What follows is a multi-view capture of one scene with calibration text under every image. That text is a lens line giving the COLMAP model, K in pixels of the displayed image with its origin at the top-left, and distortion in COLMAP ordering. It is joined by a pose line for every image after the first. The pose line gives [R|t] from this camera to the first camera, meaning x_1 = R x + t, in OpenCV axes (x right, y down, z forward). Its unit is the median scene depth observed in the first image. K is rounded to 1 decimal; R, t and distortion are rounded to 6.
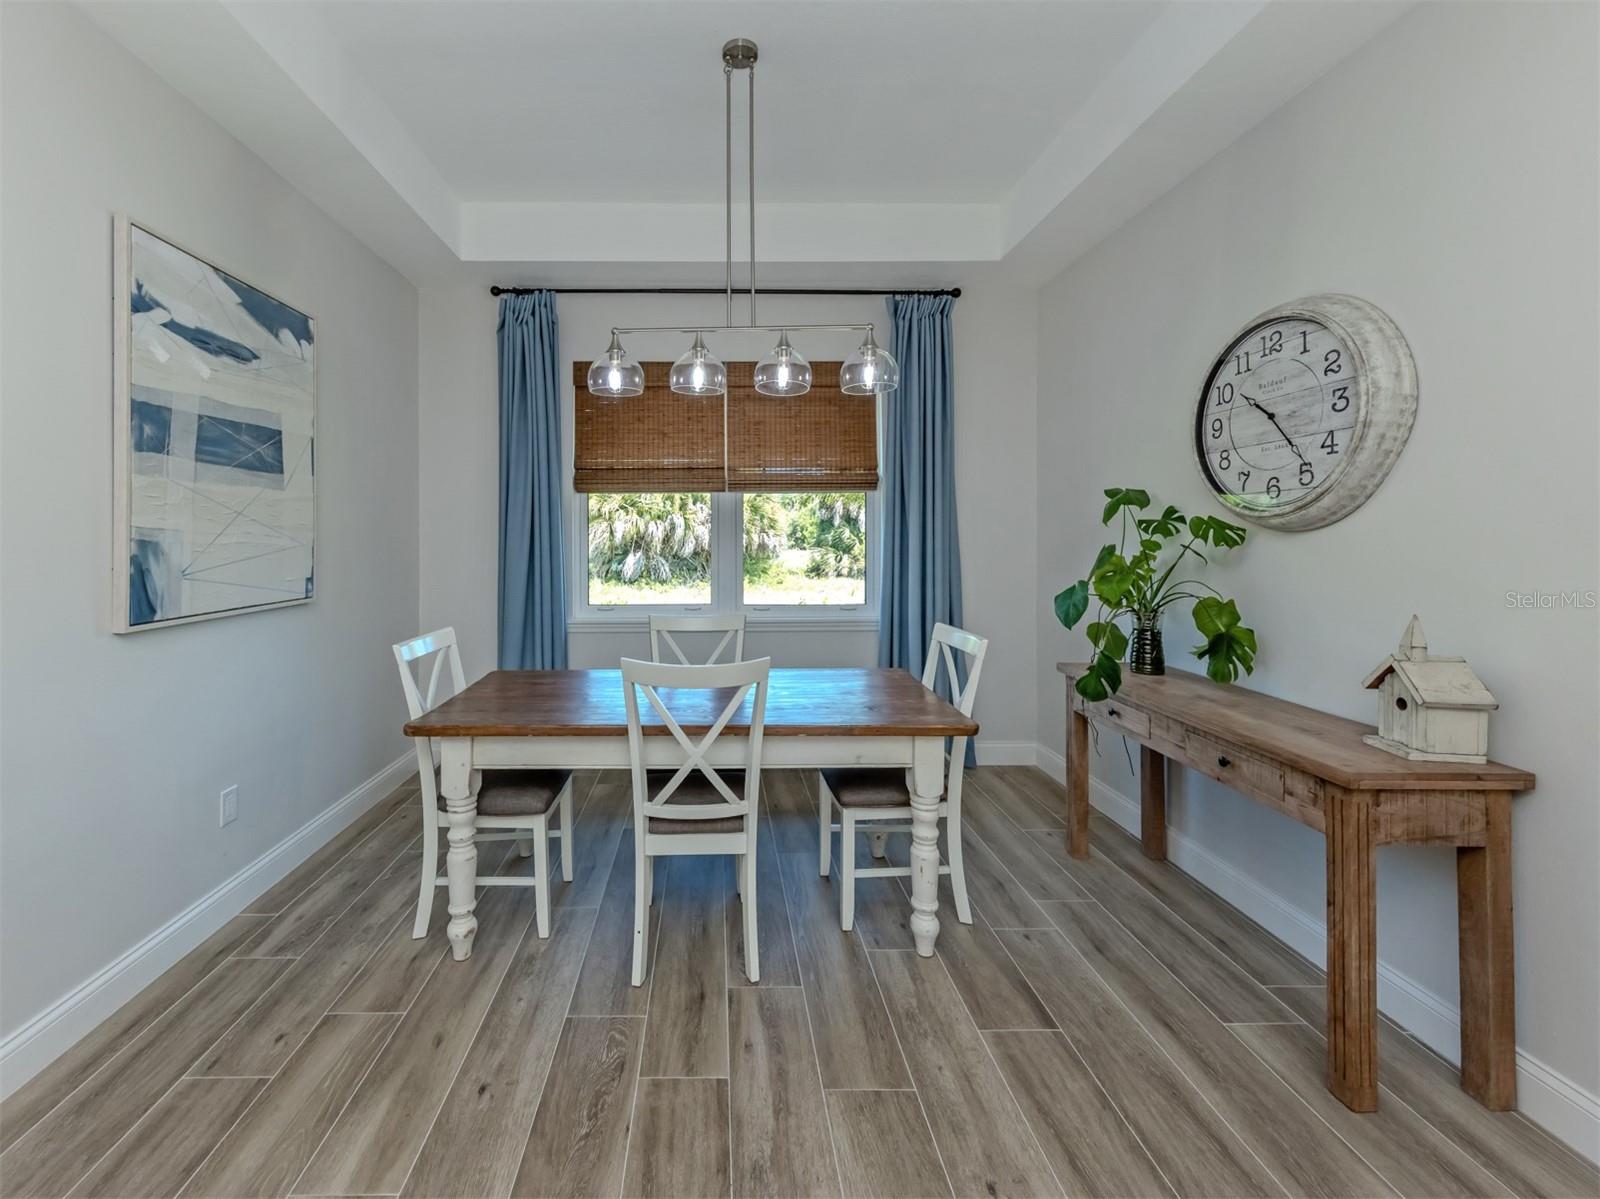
lens RADIAL K [[665.0, 0, 719.9], [0, 665.0, 535.8], [0, 0, 1]] dist [0.006988, -0.001951]
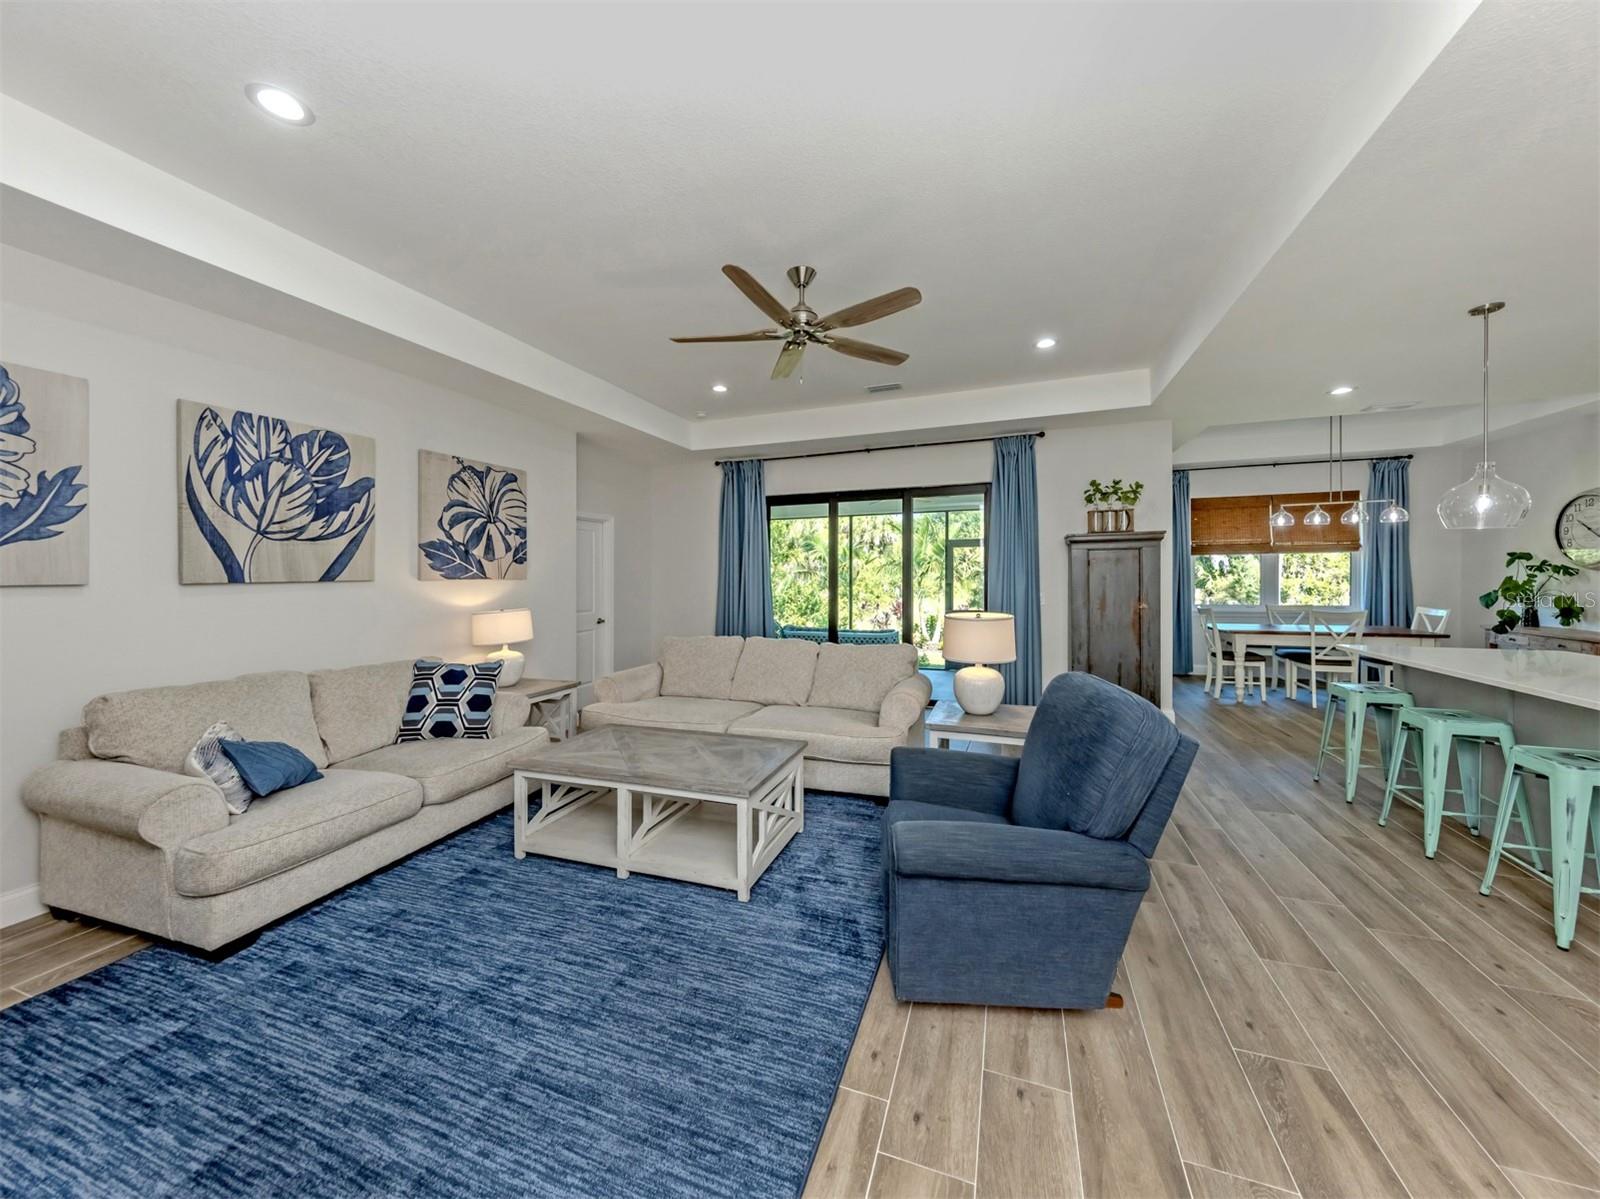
lens RADIAL K [[583.2, 0, 798.5], [0, 583.2, 582.7], [0, 0, 1]] dist [0.004652, -0.001165]
pose [[0.940438, -0.003605, -0.339947, -1.383723], [0.008370, 0.999886, 0.012551, -0.012299], [0.339863, -0.014649, 0.940361, -2.317698]]
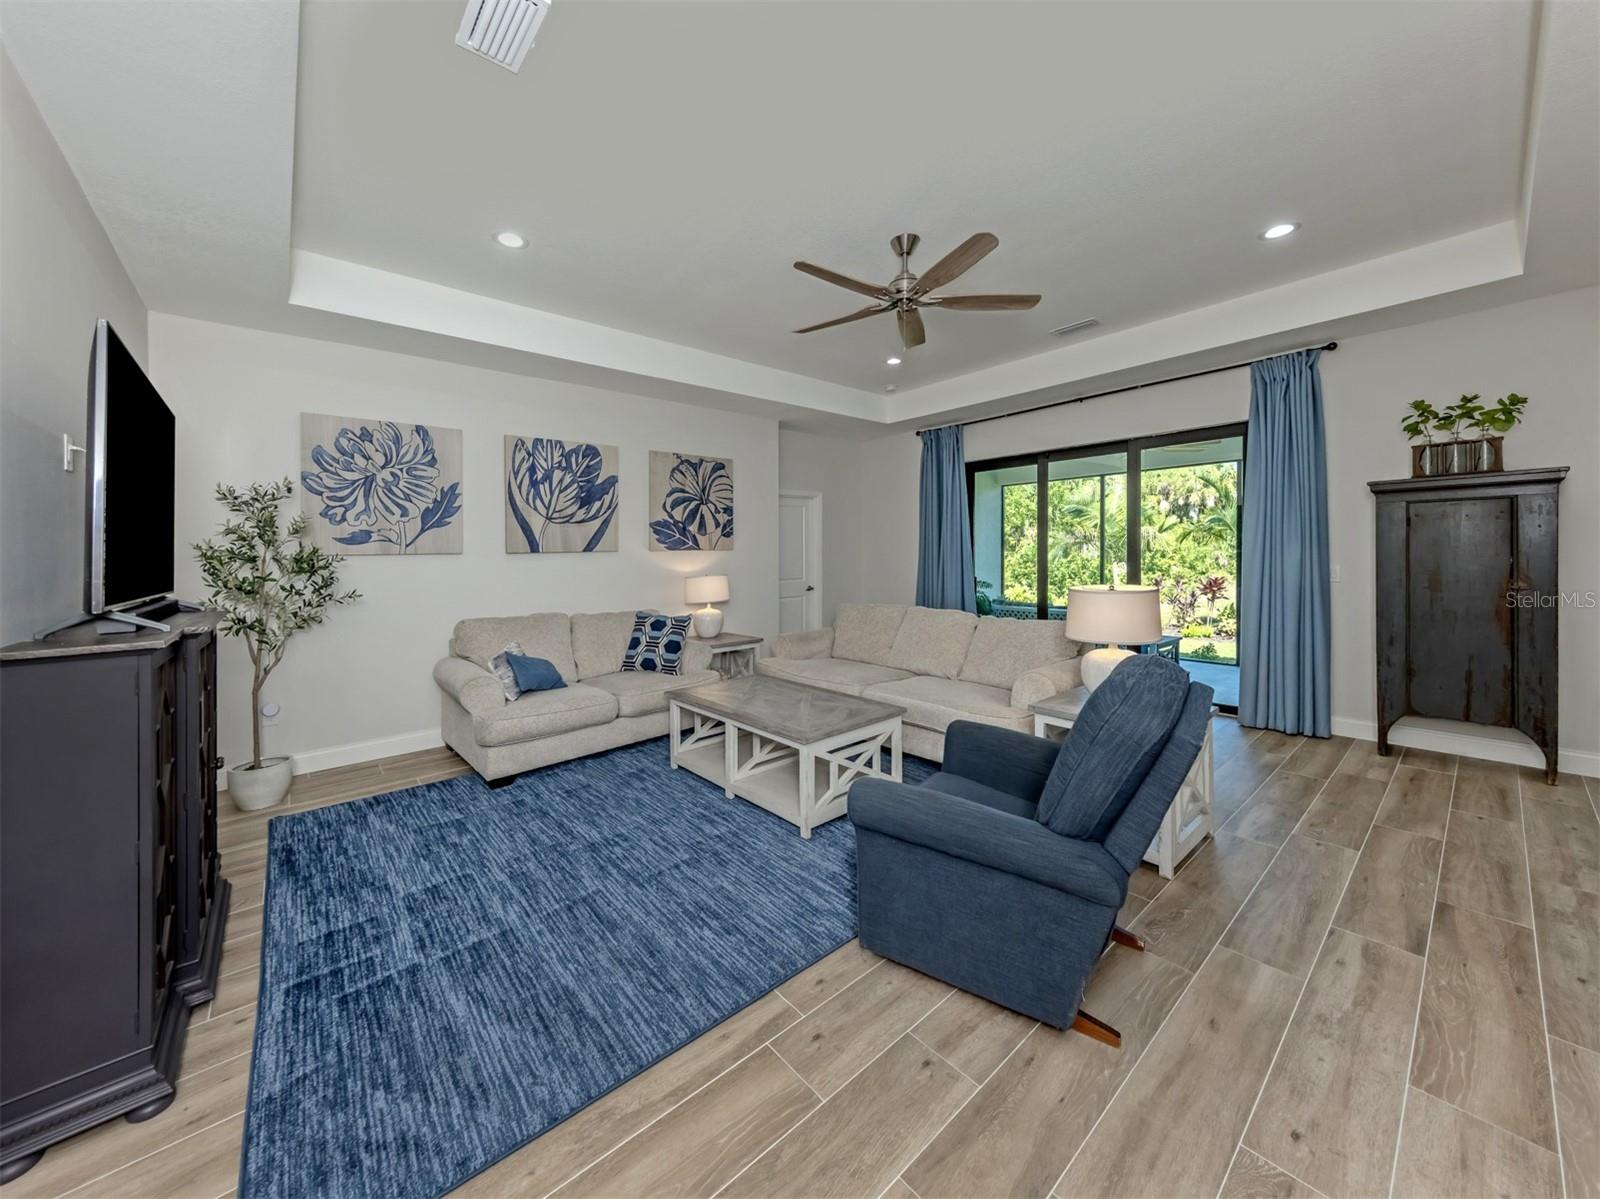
lens RADIAL K [[583.2, 0, 759.3], [0, 583.2, 560.7], [0, 0, 1]] dist [0.004652, -0.001165]
pose [[0.632277, 0.001228, -0.774741, -0.990003], [0.014857, 0.999796, 0.013710, 0.006326], [0.774600, -0.020179, 0.632130, -2.160597]]
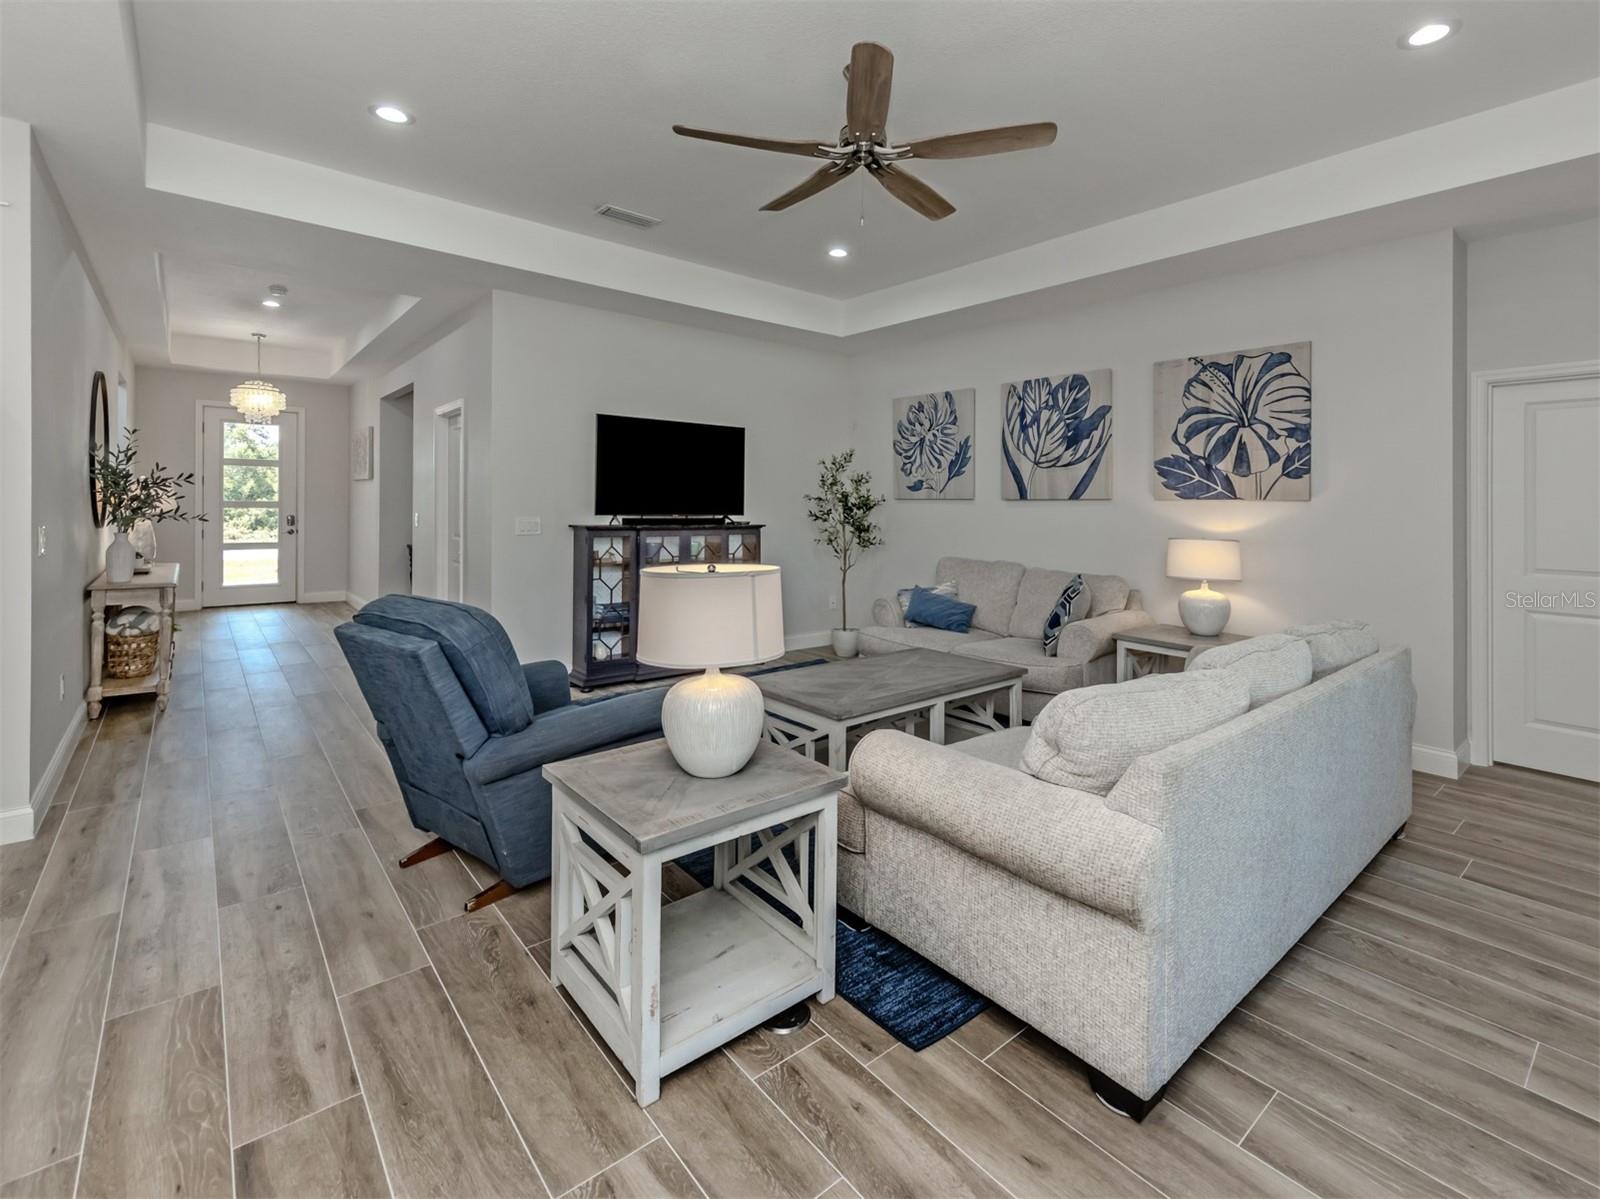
lens RADIAL K [[740.5, 0, 840.4], [0, 740.5, 478.0], [0, 0, 1]] dist [-0.000148, 0.001388]
pose [[-0.749663, -0.027806, -0.661235, -0.953855], [-0.009621, 0.999469, -0.031121, 0.005847], [0.661750, -0.016968, -0.749533, 0.042965]]
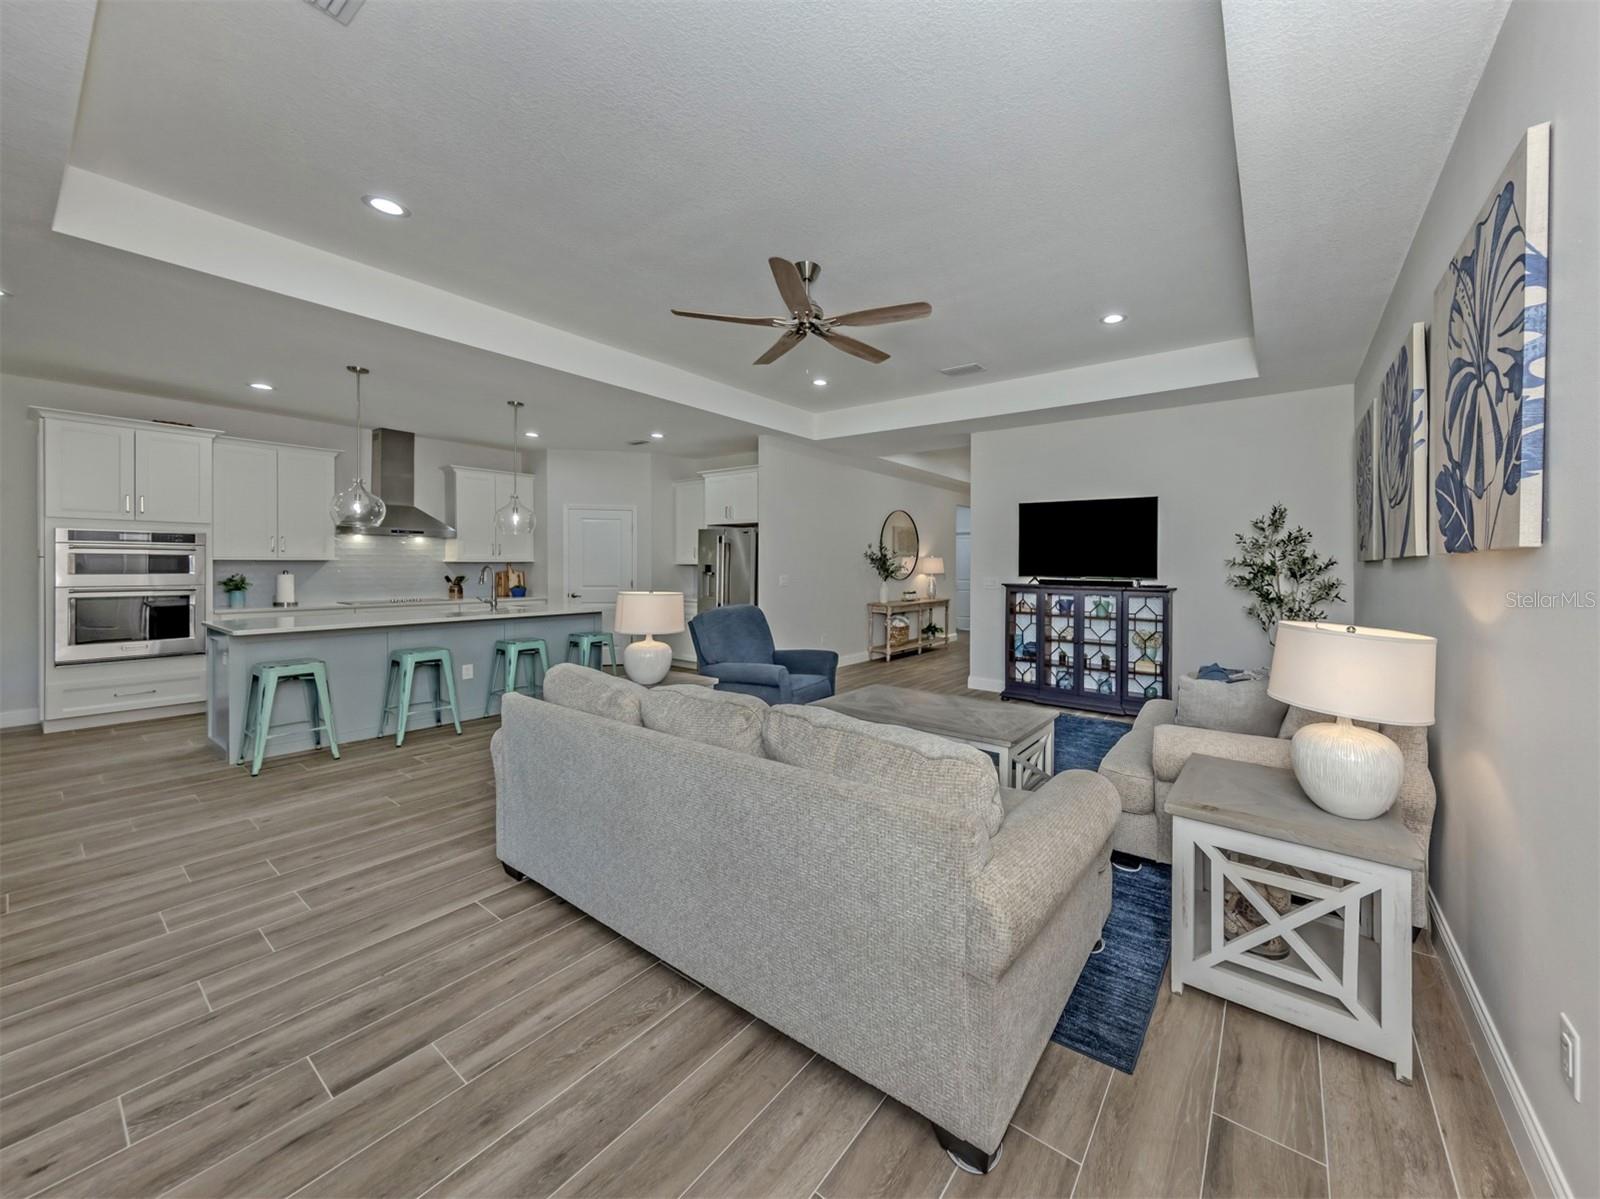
lens RADIAL K [[583.2, 0, 891.7], [0, 583.2, 559.8], [0, 0, 1]] dist [0.004652, -0.001165]
pose [[-0.839892, 0.000790, 0.542753, -2.862042], [-0.005607, 0.999933, -0.010132, 0.014112], [-0.542724, -0.011553, -0.839831, 0.228017]]
